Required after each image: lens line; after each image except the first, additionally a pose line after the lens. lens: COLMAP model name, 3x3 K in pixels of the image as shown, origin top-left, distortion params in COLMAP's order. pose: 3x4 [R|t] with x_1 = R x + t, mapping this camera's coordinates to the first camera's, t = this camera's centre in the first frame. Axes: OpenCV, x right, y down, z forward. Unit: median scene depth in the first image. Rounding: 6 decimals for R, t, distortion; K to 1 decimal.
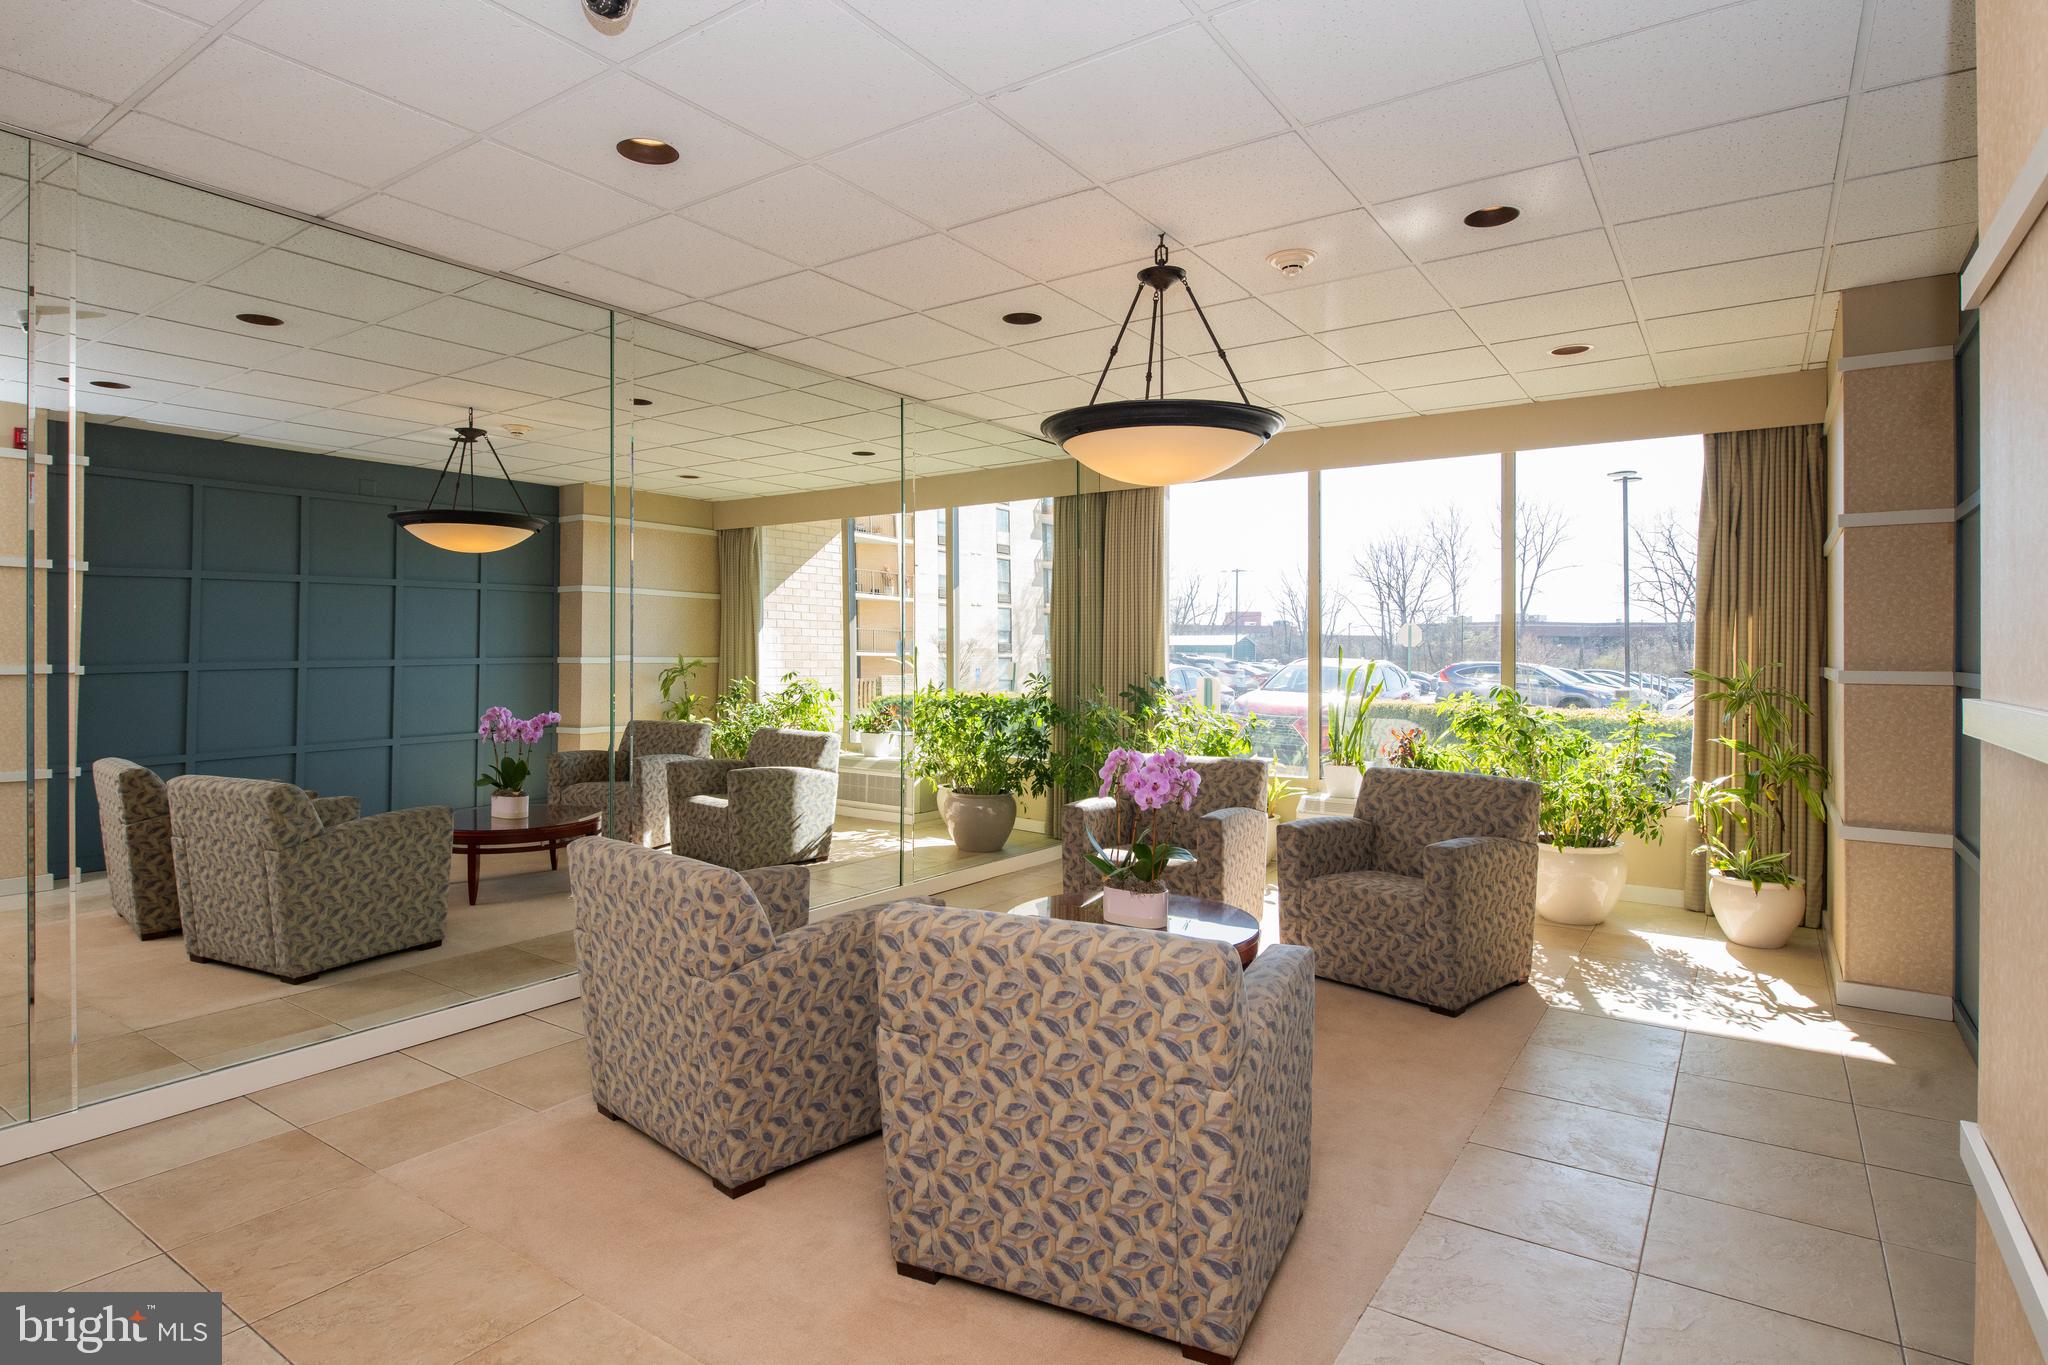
lens RADIAL K [[1029.3, 0, 1022.1], [0, 1029.3, 670.8], [0, 0, 1]] dist [-0.004691, -0.001480]
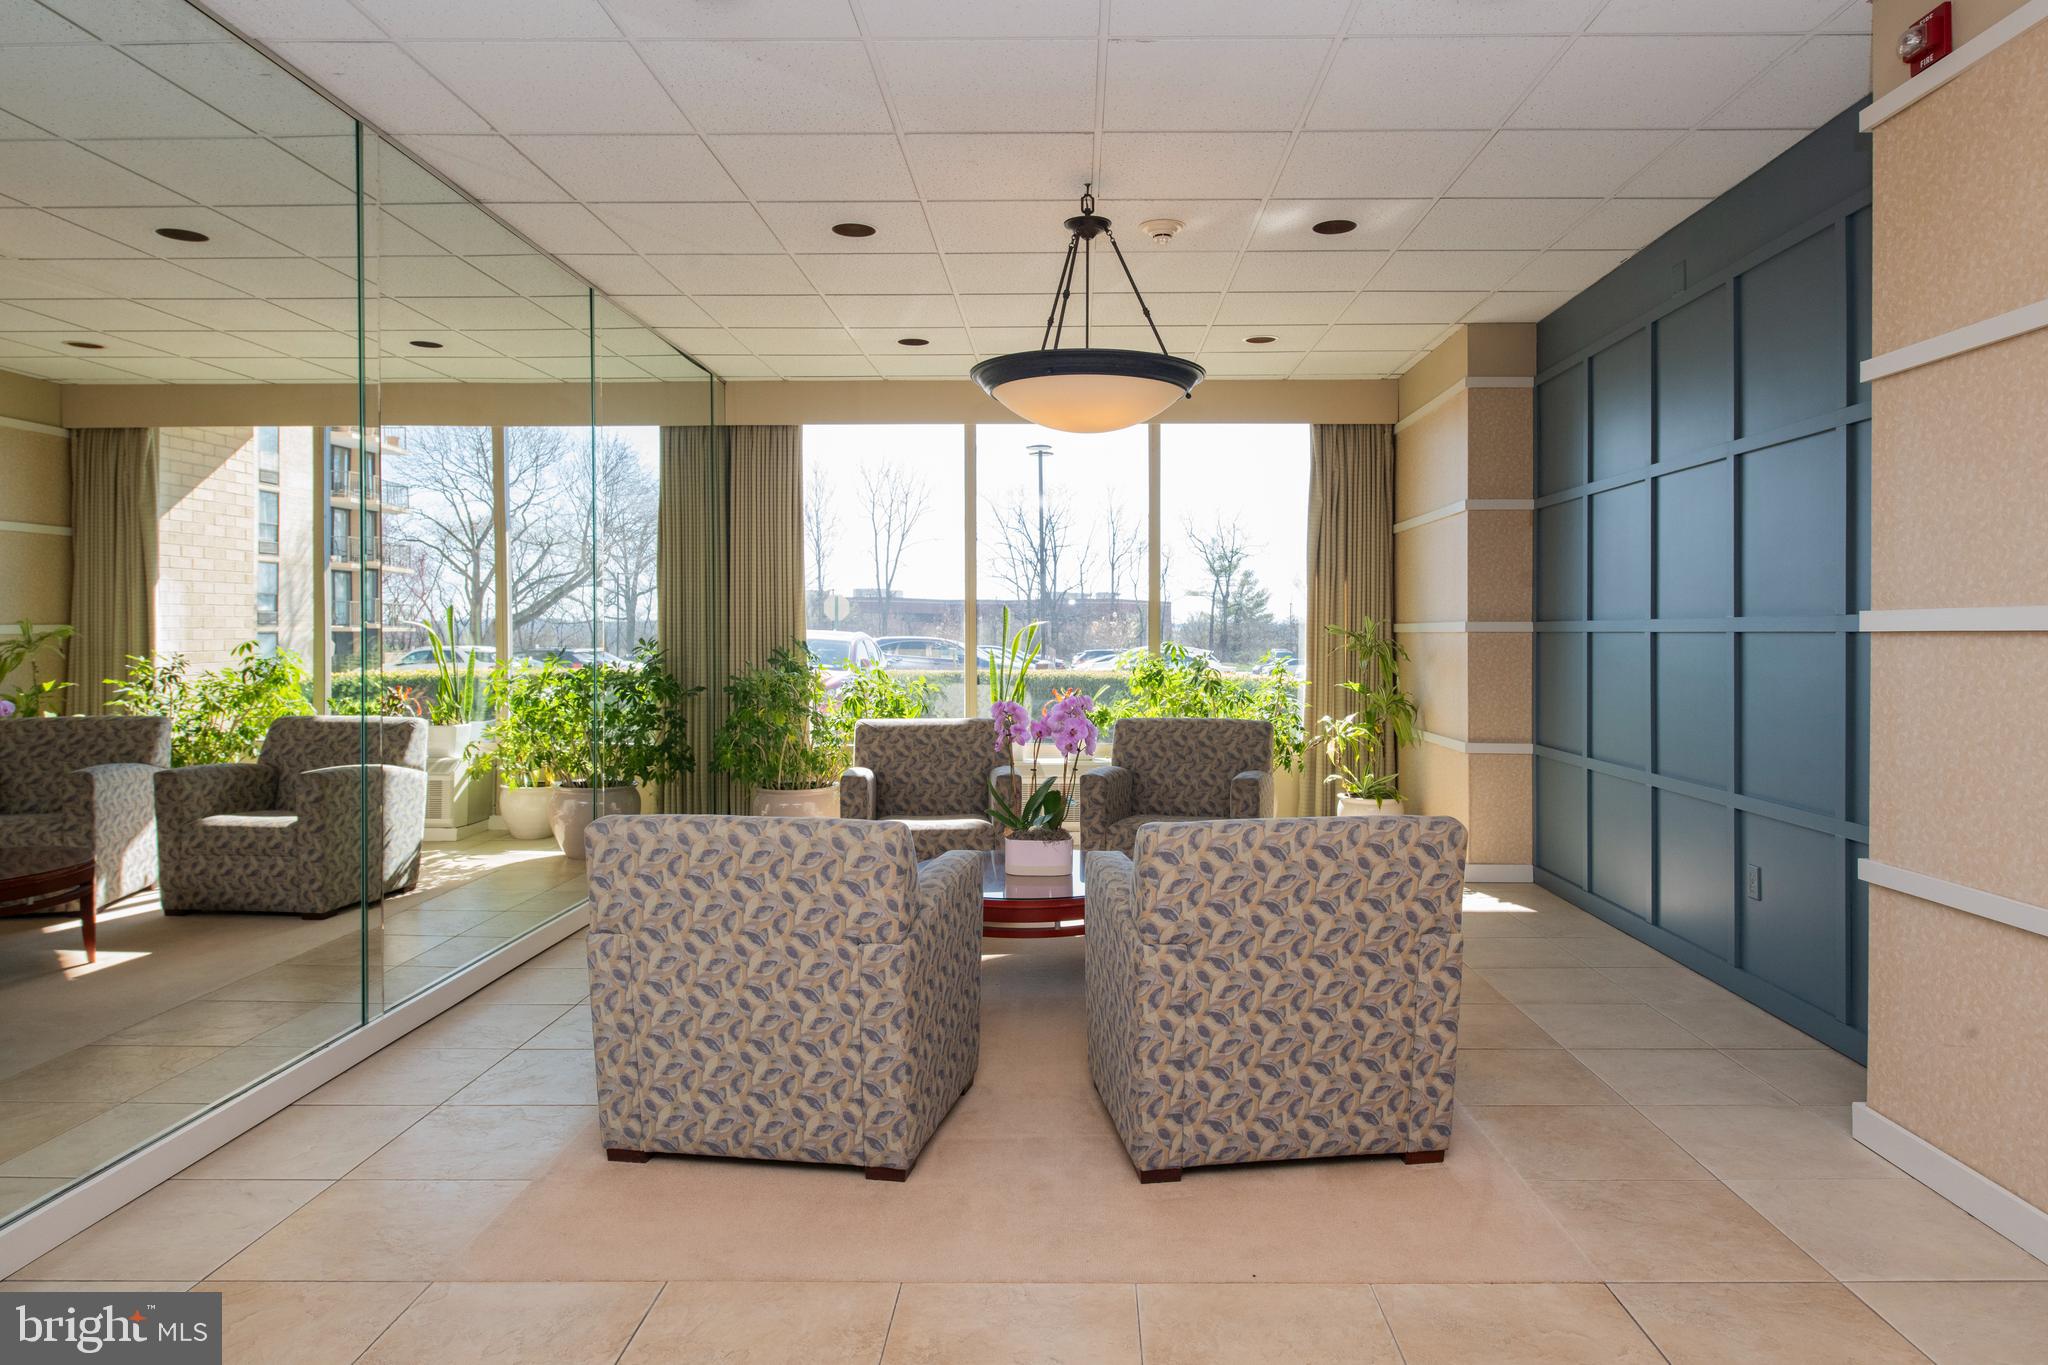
lens RADIAL K [[1229.2, 0, 1027.6], [0, 1229.2, 668.8], [0, 0, 1]] dist [0.001049, -0.000359]
pose [[0.834269, -0.019357, 0.551017, -0.425176], [0.012721, 0.999793, 0.015861, 0.022880], [-0.551210, -0.006223, 0.834343, 0.016567]]
